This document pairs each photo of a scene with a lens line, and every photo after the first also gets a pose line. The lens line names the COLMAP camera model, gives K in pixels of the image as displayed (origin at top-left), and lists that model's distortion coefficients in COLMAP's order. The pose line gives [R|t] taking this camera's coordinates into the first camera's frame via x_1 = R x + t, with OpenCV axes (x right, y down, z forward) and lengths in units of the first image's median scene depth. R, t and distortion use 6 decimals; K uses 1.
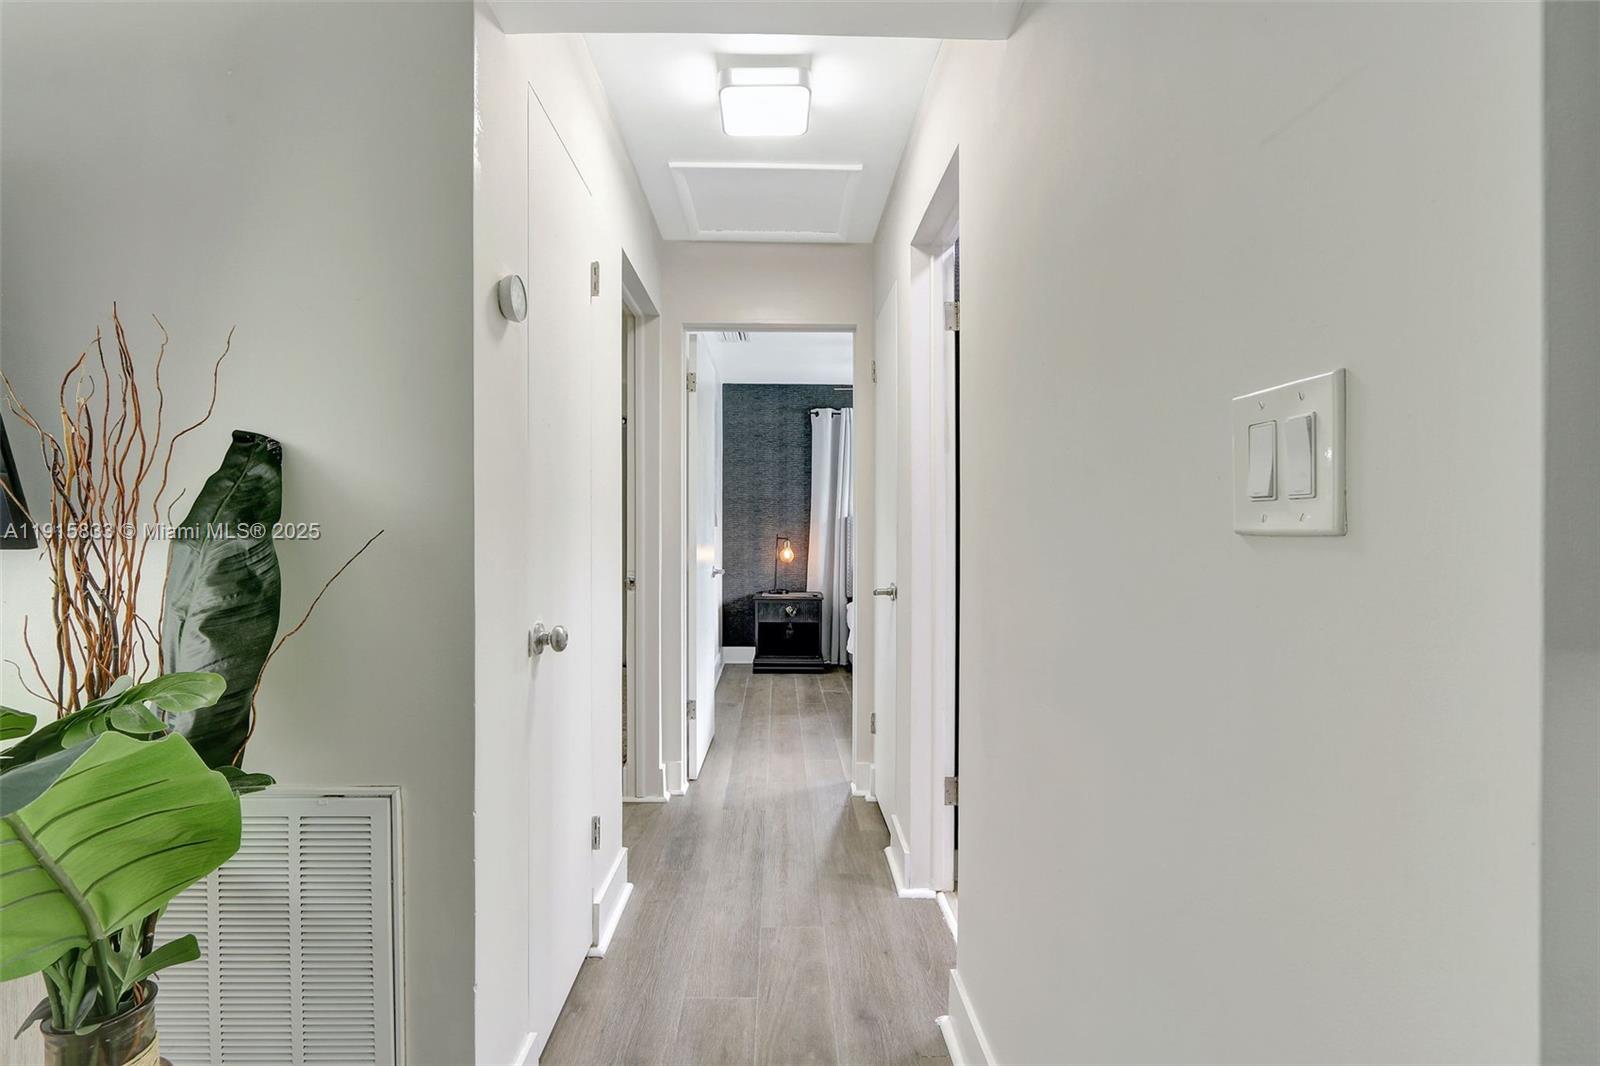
lens RADIAL K [[746.7, 0, 797.2], [0, 746.7, 533.4], [0, 0, 1]] dist [-0.012599, 0.001470]
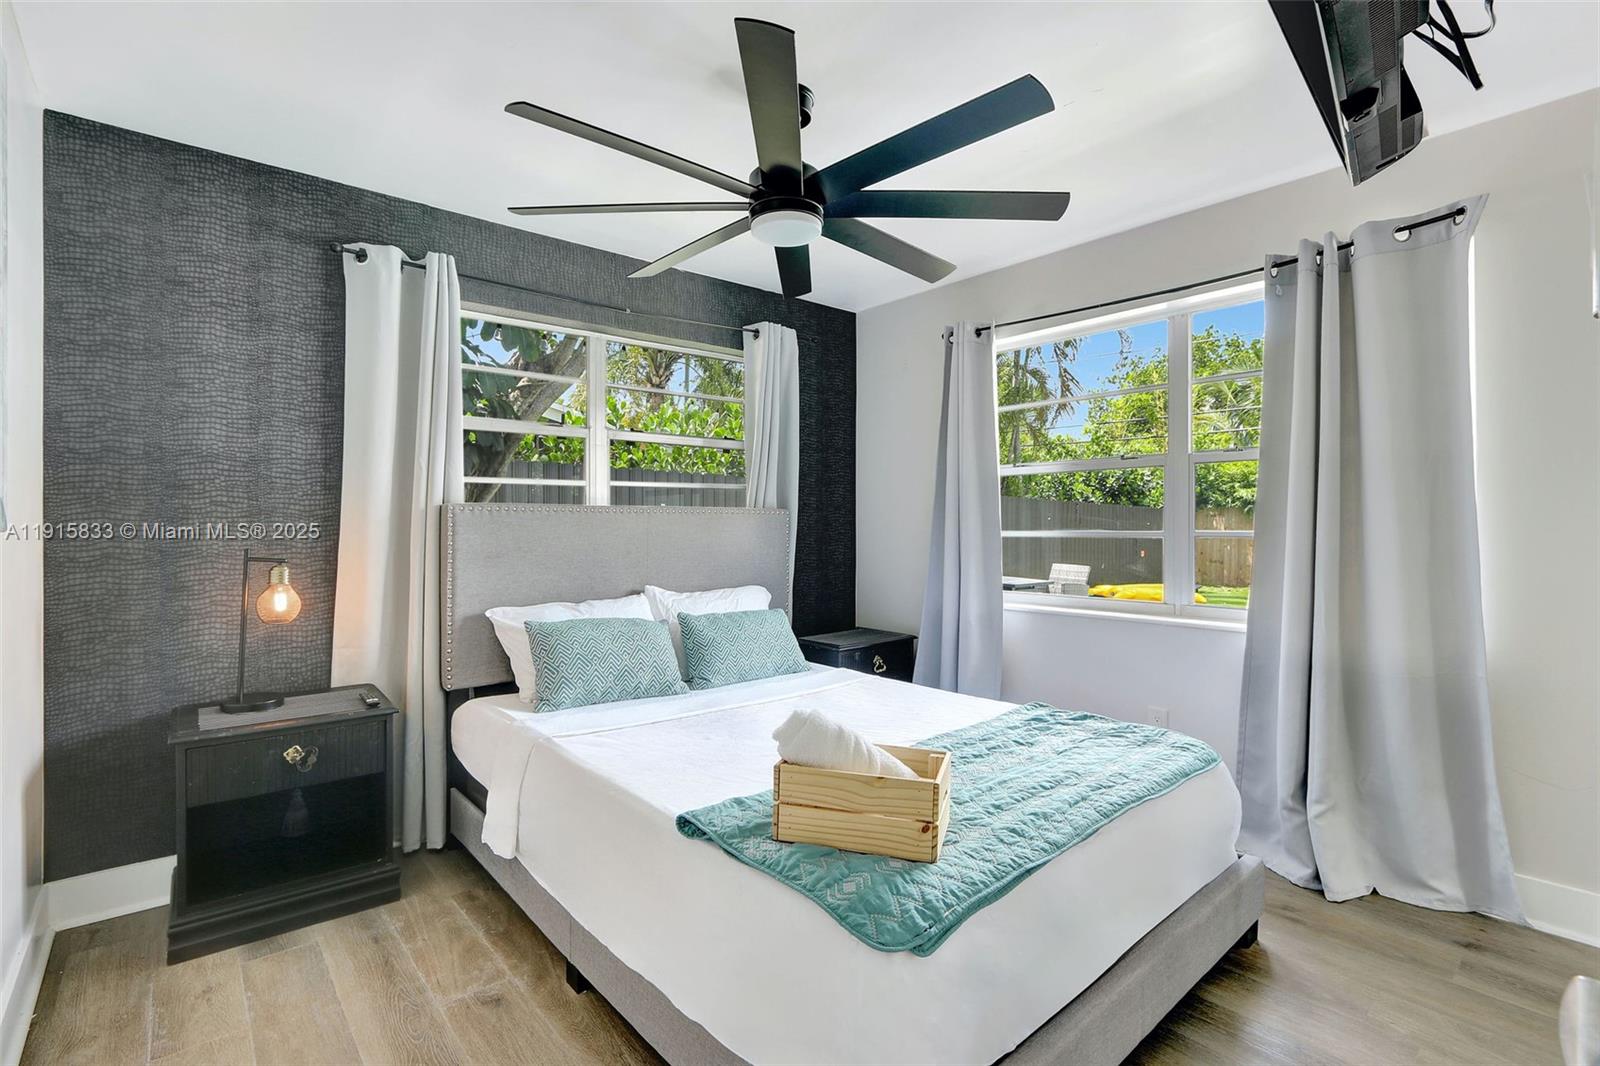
lens RADIAL K [[746.7, 0, 795.9], [0, 746.7, 532.5], [0, 0, 1]] dist [-0.012599, 0.001470]
pose [[0.784851, -0.002533, 0.619679, -0.040133], [-0.002768, 0.999967, 0.007594, -0.010209], [-0.619678, -0.007676, 0.784818, 0.527505]]
